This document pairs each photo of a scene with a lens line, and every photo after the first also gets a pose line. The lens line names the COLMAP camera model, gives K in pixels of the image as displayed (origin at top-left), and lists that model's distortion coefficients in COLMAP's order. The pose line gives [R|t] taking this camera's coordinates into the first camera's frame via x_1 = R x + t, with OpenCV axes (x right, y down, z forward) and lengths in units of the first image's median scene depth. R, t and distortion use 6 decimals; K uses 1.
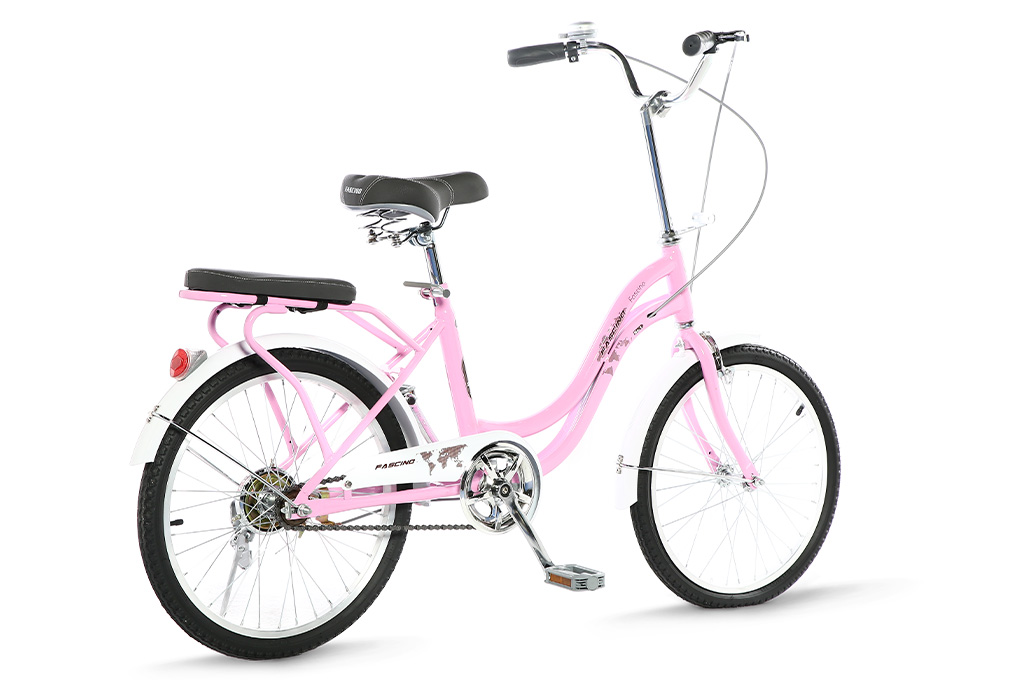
lens RADIAL K [[1968.2, 0, 510.0], [0, 1968.2, 340.0], [0, 0, 1]] dist [0.067693, 0.122328]
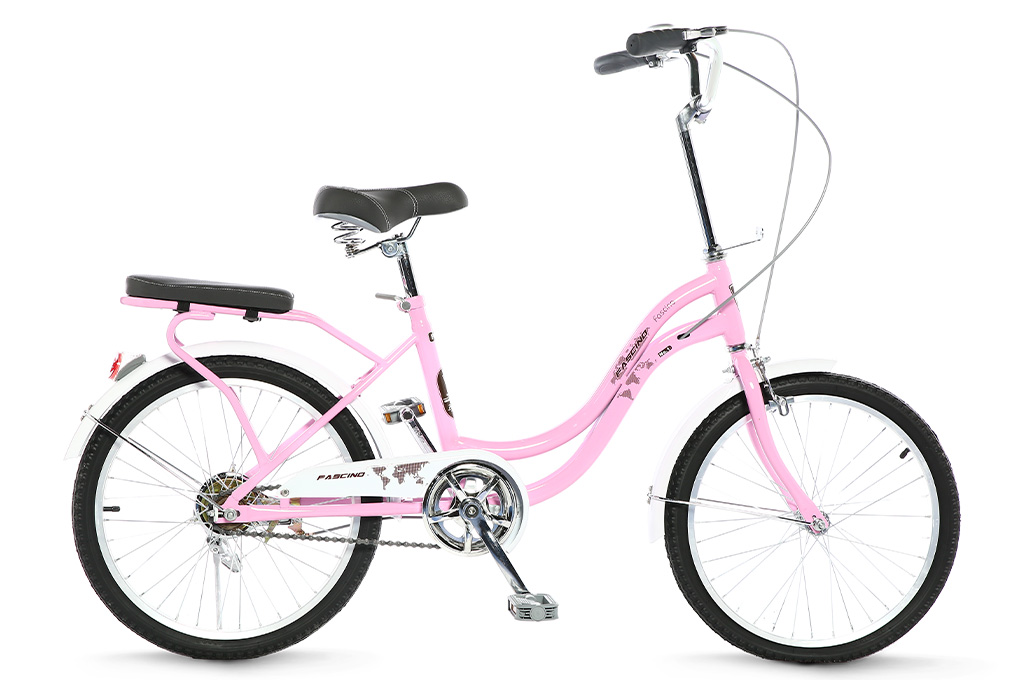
lens RADIAL K [[1968.2, 0, 510.0], [0, 1968.2, 340.0], [0, 0, 1]] dist [0.067693, 0.122328]
pose [[0.897884, 0.026552, -0.439430, 0.442805], [-0.034985, 0.999326, -0.011100, 0.002401], [0.438839, 0.025340, 0.898208, 0.140189]]
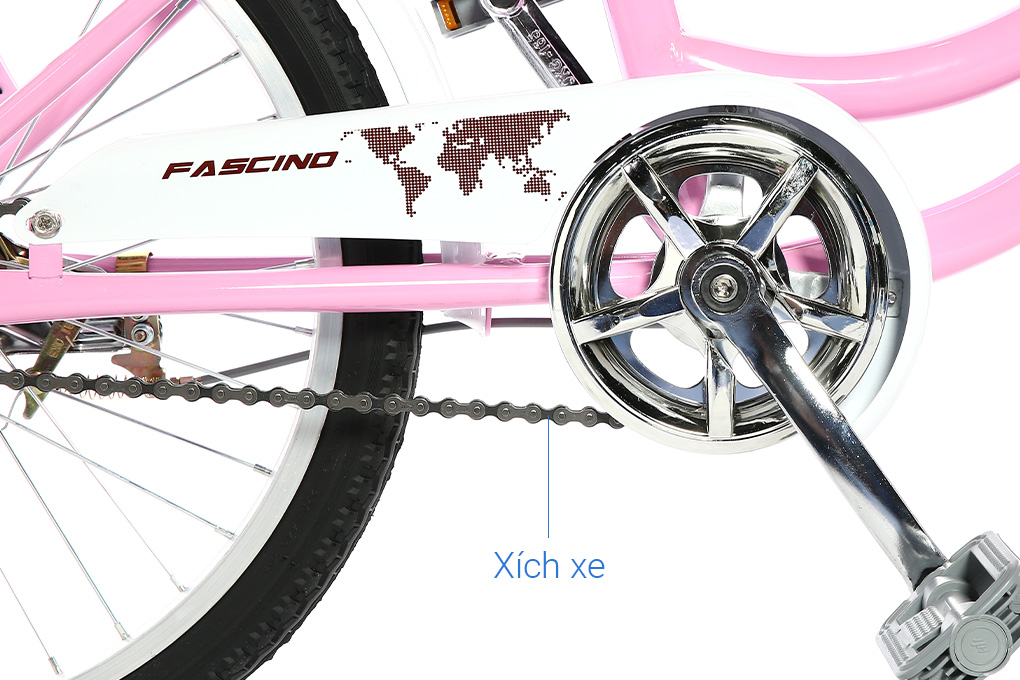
lens RADIAL K [[1968.2, 0, 510.0], [0, 1968.2, 340.0], [0, 0, 1]] dist [0.067693, 0.122328]
pose [[0.849896, 0.045406, -0.524990, 0.114768], [-0.020183, 0.998355, 0.053673, 0.070300], [0.526563, -0.035021, 0.849414, 0.767784]]
